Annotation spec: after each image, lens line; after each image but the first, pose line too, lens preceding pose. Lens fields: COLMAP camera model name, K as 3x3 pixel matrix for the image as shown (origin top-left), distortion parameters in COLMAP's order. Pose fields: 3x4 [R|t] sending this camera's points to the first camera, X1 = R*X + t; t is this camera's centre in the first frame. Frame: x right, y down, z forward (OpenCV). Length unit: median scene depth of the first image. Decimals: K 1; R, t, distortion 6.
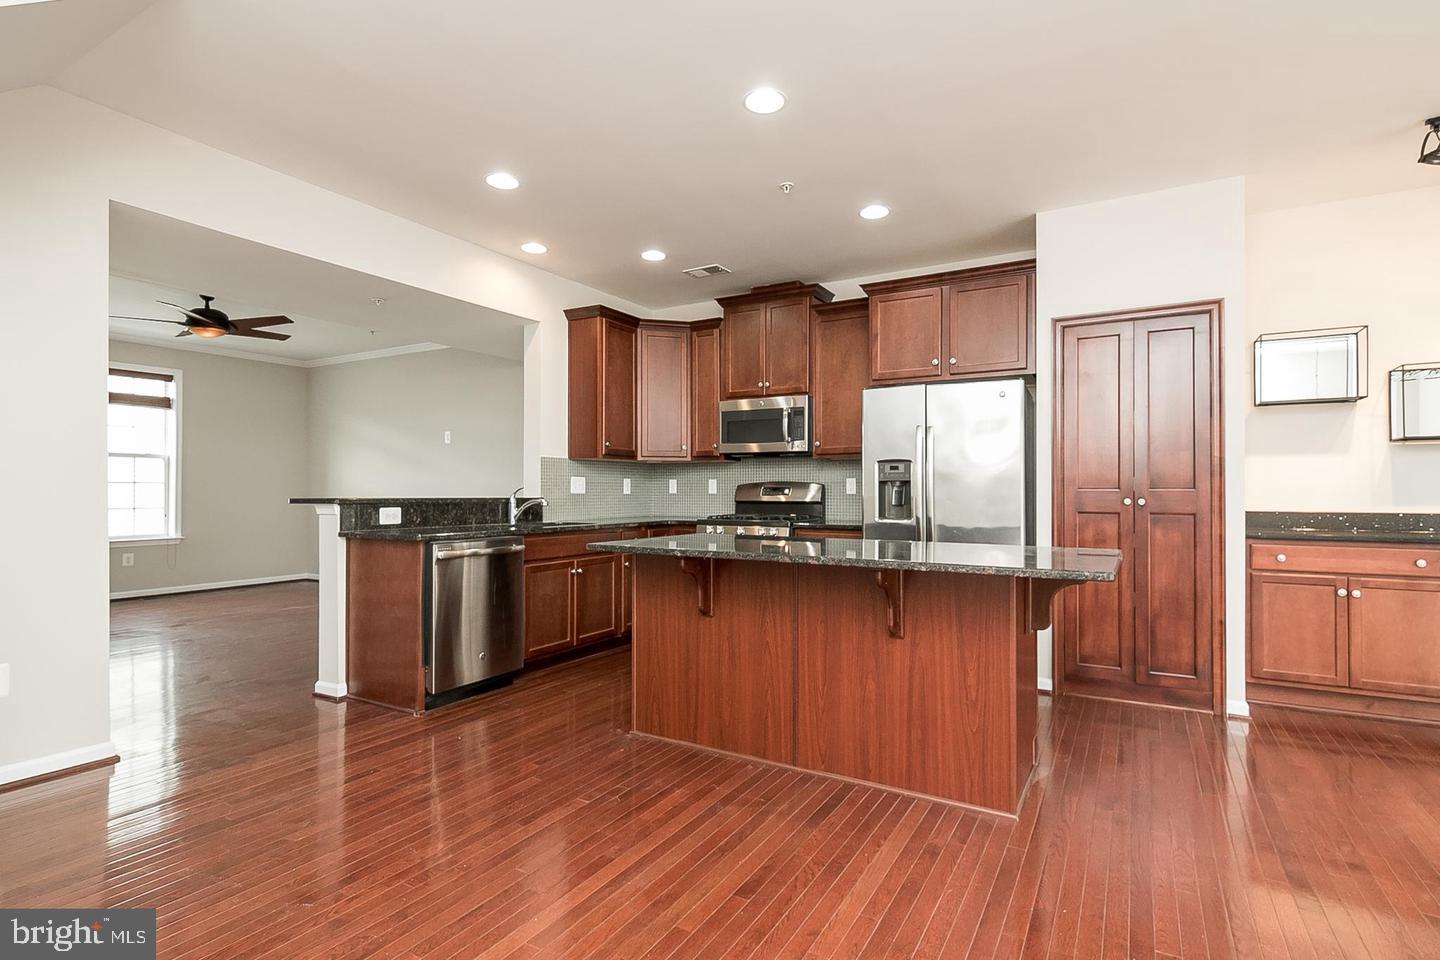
lens RADIAL K [[708.9, 0, 730.0], [0, 708.9, 493.7], [0, 0, 1]] dist [0.020817, -0.012516]
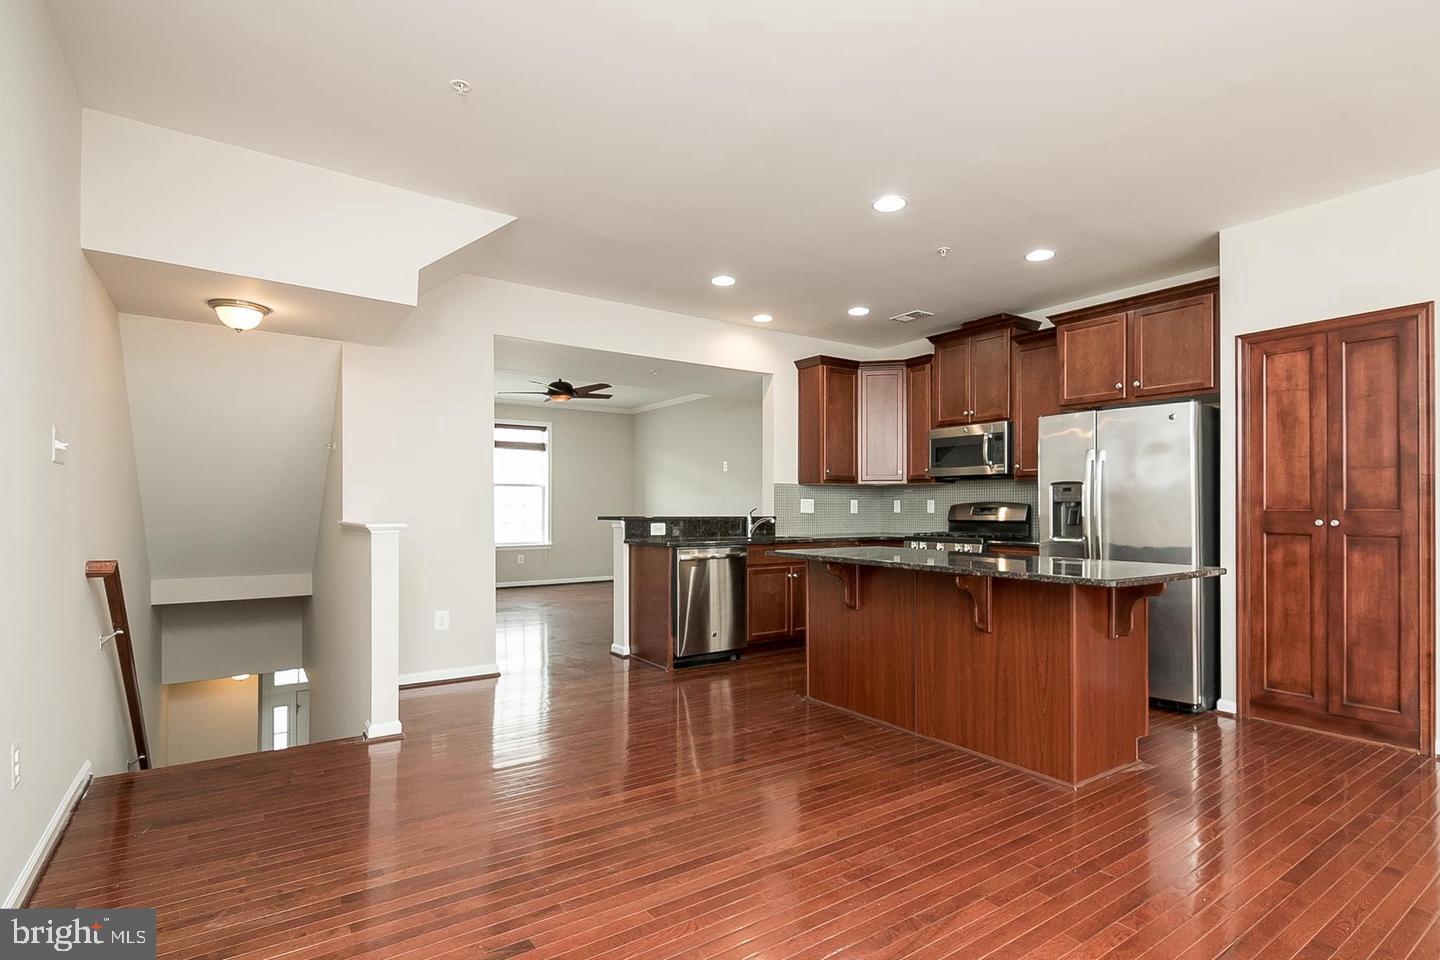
lens RADIAL K [[699.6, 0, 719.1], [0, 699.6, 514.2], [0, 0, 1]] dist [0.019458, -0.000373]
pose [[0.905277, 0.002094, -0.424816, 0.195779], [-0.000648, 0.999993, 0.003547, -0.002504], [0.424820, -0.002935, 0.905273, -0.168698]]
